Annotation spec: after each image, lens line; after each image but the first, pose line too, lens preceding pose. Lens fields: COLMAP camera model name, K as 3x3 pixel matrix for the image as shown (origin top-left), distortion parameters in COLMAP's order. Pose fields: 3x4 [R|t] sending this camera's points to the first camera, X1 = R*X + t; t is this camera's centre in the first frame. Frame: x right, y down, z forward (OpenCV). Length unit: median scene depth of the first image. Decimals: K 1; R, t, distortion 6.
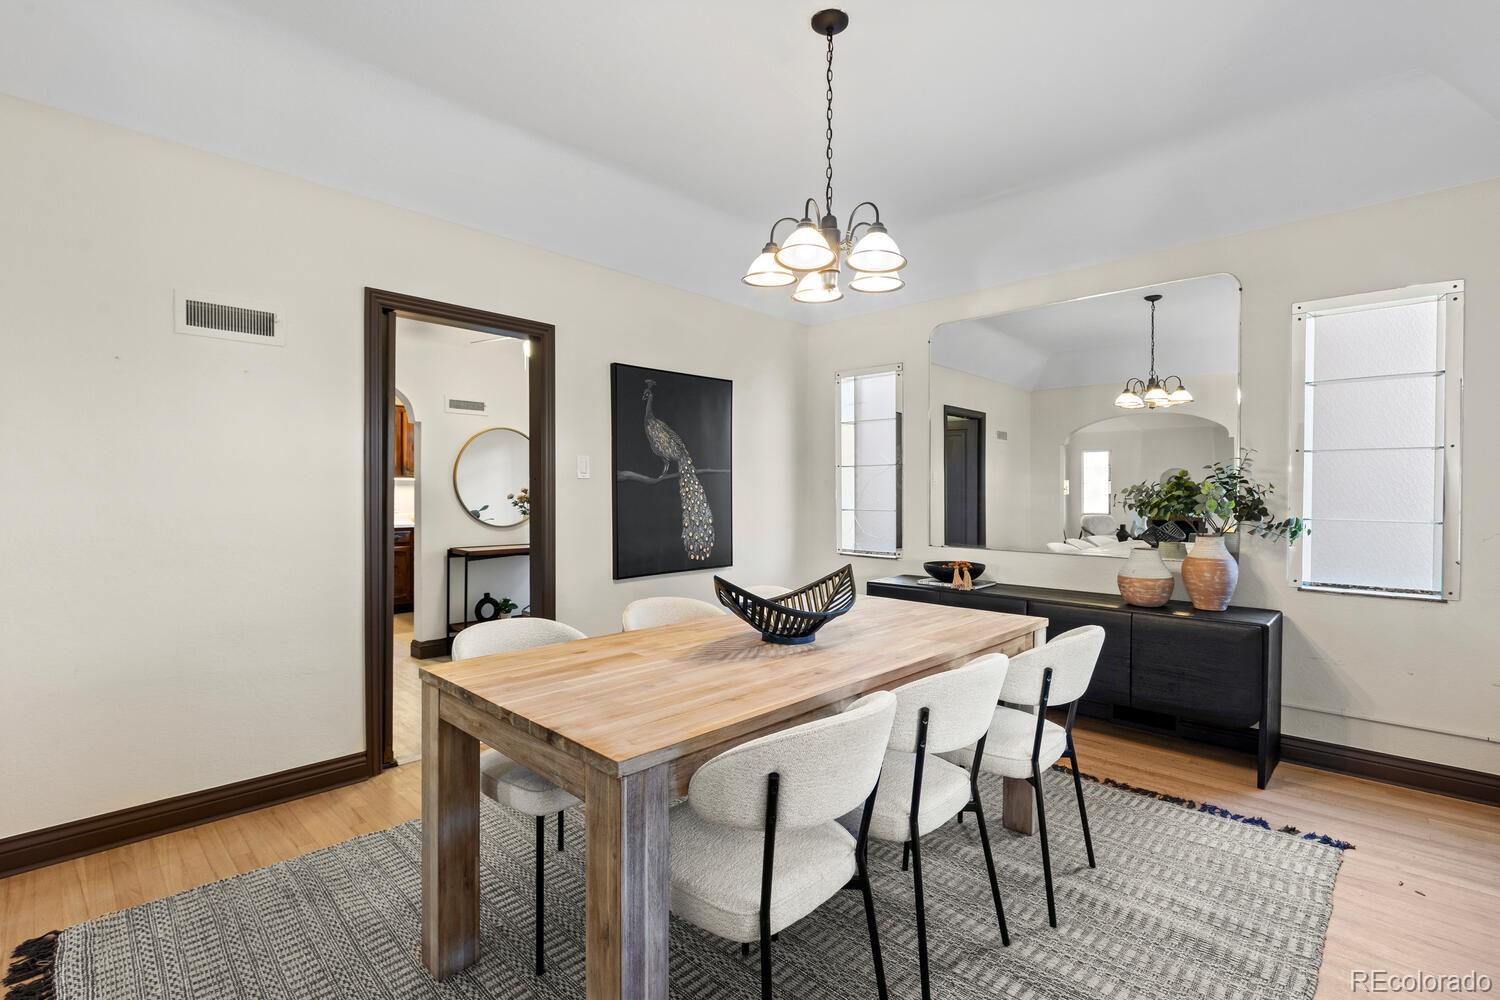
lens RADIAL K [[668.9, 0, 750.0], [0, 668.9, 500.0], [0, 0, 1]] dist [0.001140, 0.000007]
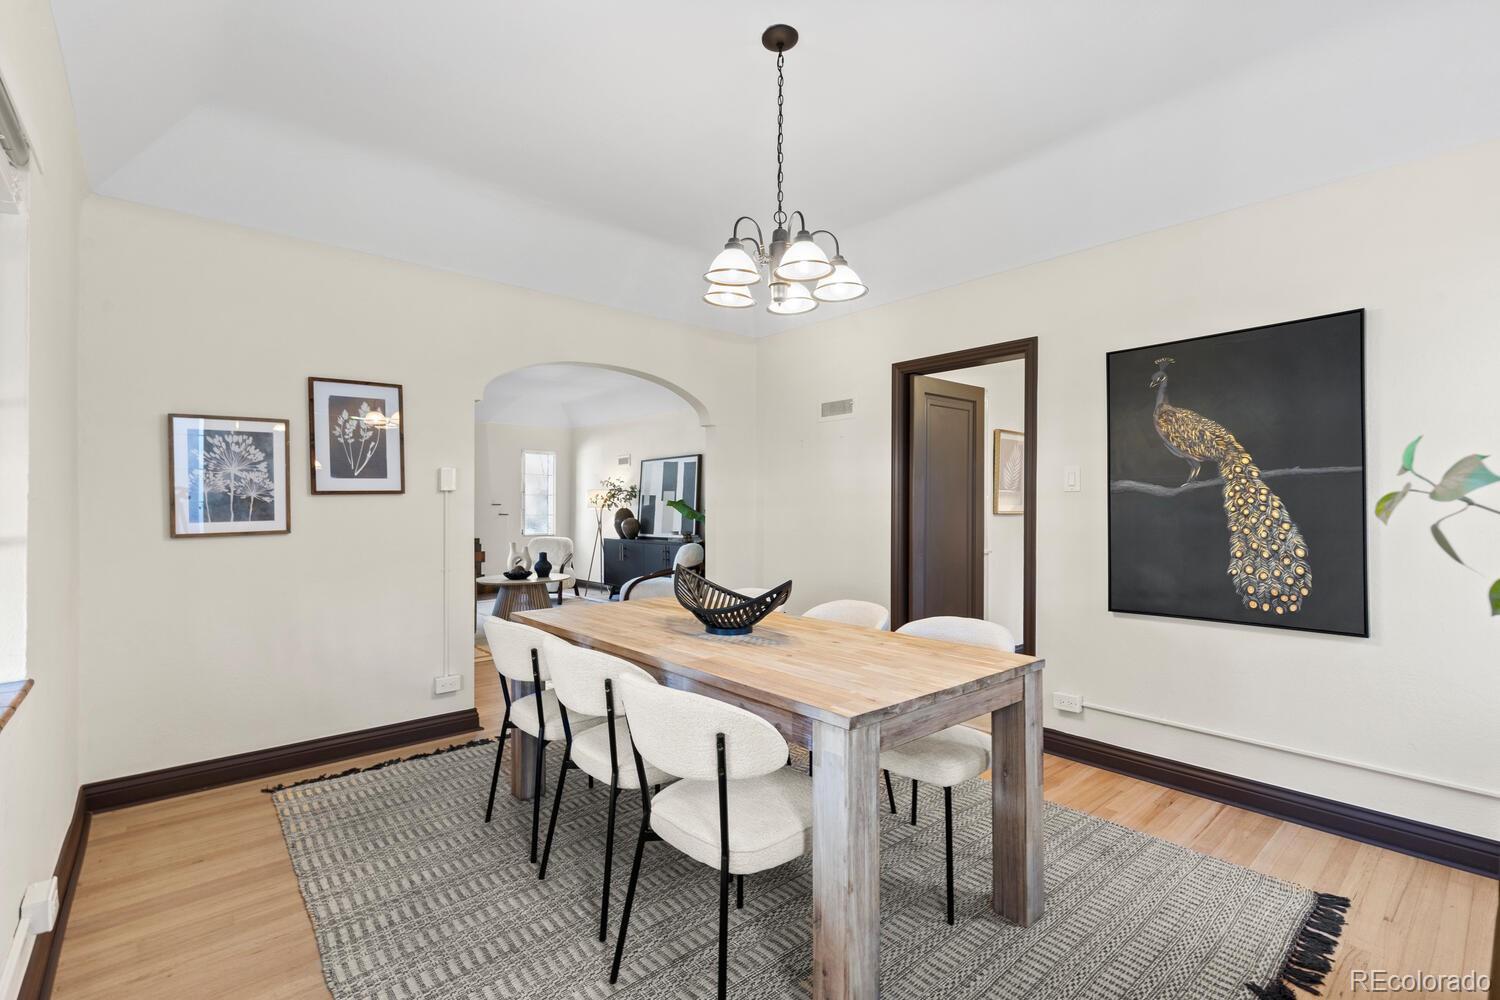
lens RADIAL K [[660.9, 0, 755.7], [0, 660.9, 505.3], [0, 0, 1]] dist [0.000927, -0.000383]
pose [[-0.069622, -0.002604, -0.997570, 0.635490], [-0.013366, 0.999909, -0.001678, -0.005077], [0.997484, 0.013217, -0.069650, 0.595037]]
